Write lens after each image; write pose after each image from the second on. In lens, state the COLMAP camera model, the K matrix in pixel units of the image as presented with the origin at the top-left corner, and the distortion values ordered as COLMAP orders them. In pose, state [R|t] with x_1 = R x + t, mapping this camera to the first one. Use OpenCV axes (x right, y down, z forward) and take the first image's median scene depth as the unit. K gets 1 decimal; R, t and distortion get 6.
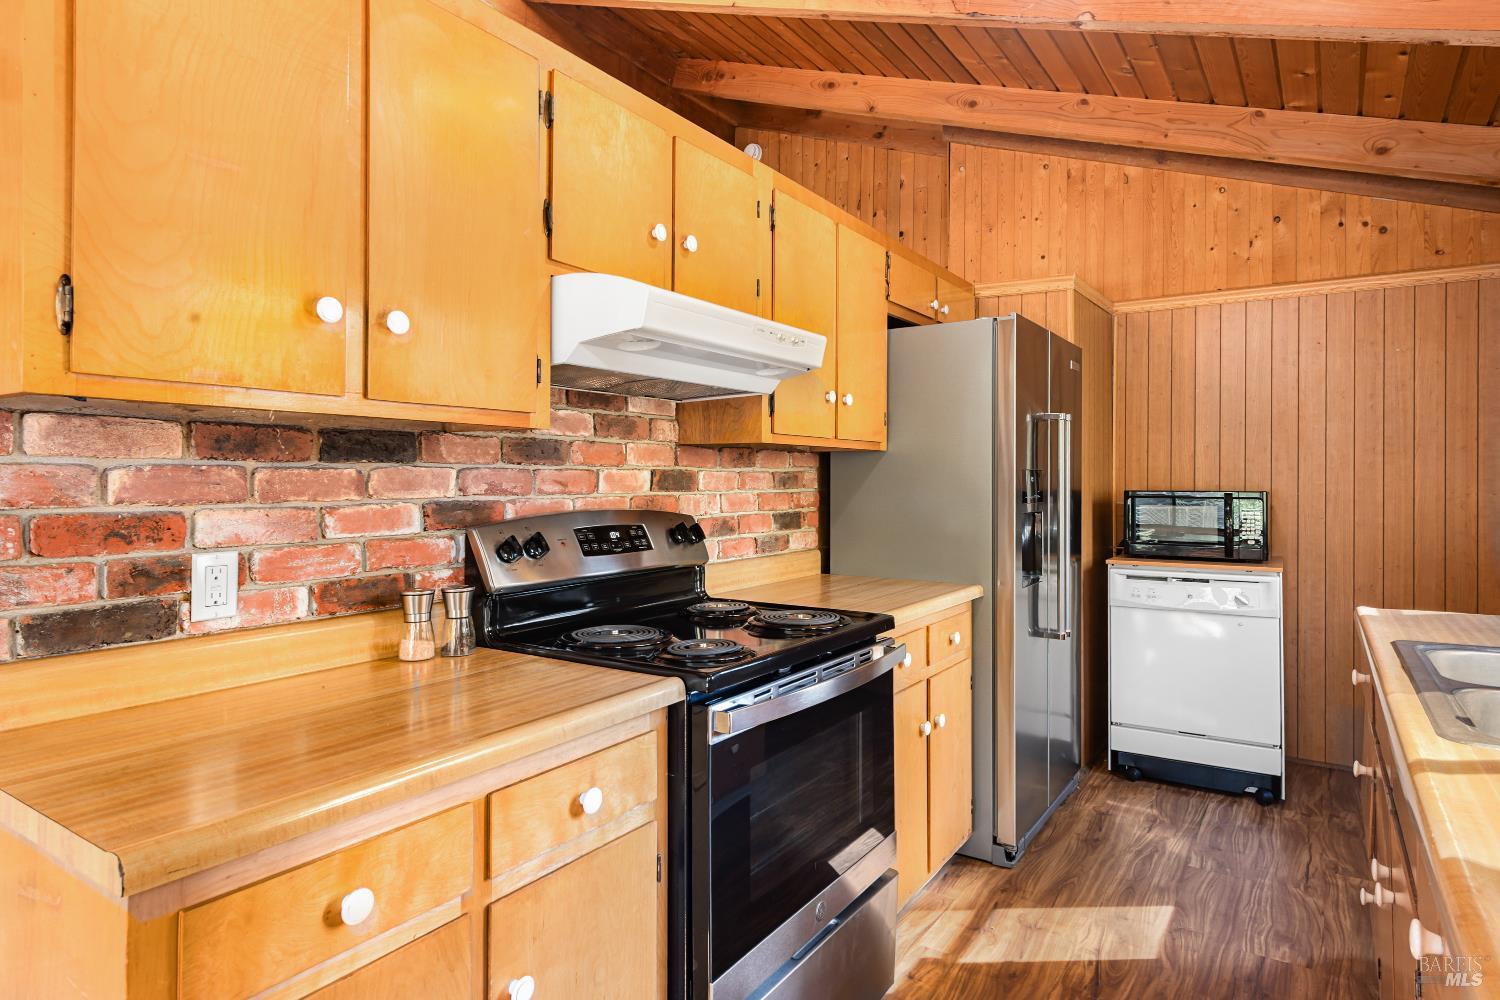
lens RADIAL K [[859.3, 0, 750.2], [0, 859.3, 480.7], [0, 0, 1]] dist [0.000263, 0.000011]
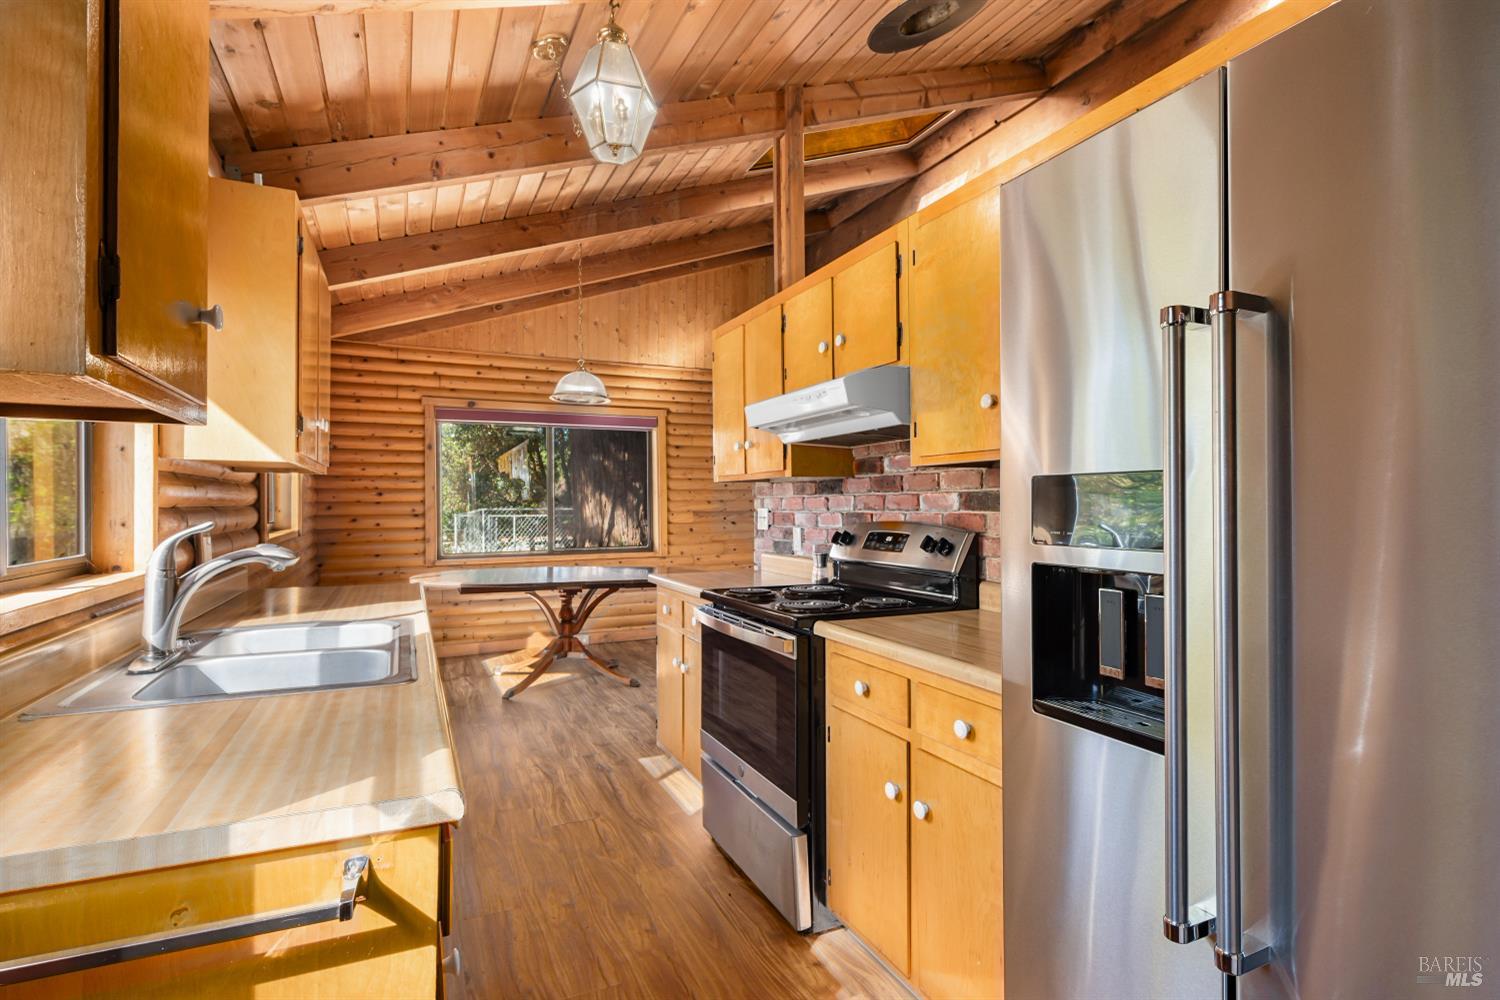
lens RADIAL K [[720.5, 0, 750.0], [0, 720.5, 500.0], [0, 0, 1]] dist [0.000214, 0.000007]
pose [[-0.528213, -0.003150, -0.849106, 1.022675], [0.002472, 0.999983, -0.005247, 0.003052], [0.849108, -0.004870, -0.528196, 1.473712]]
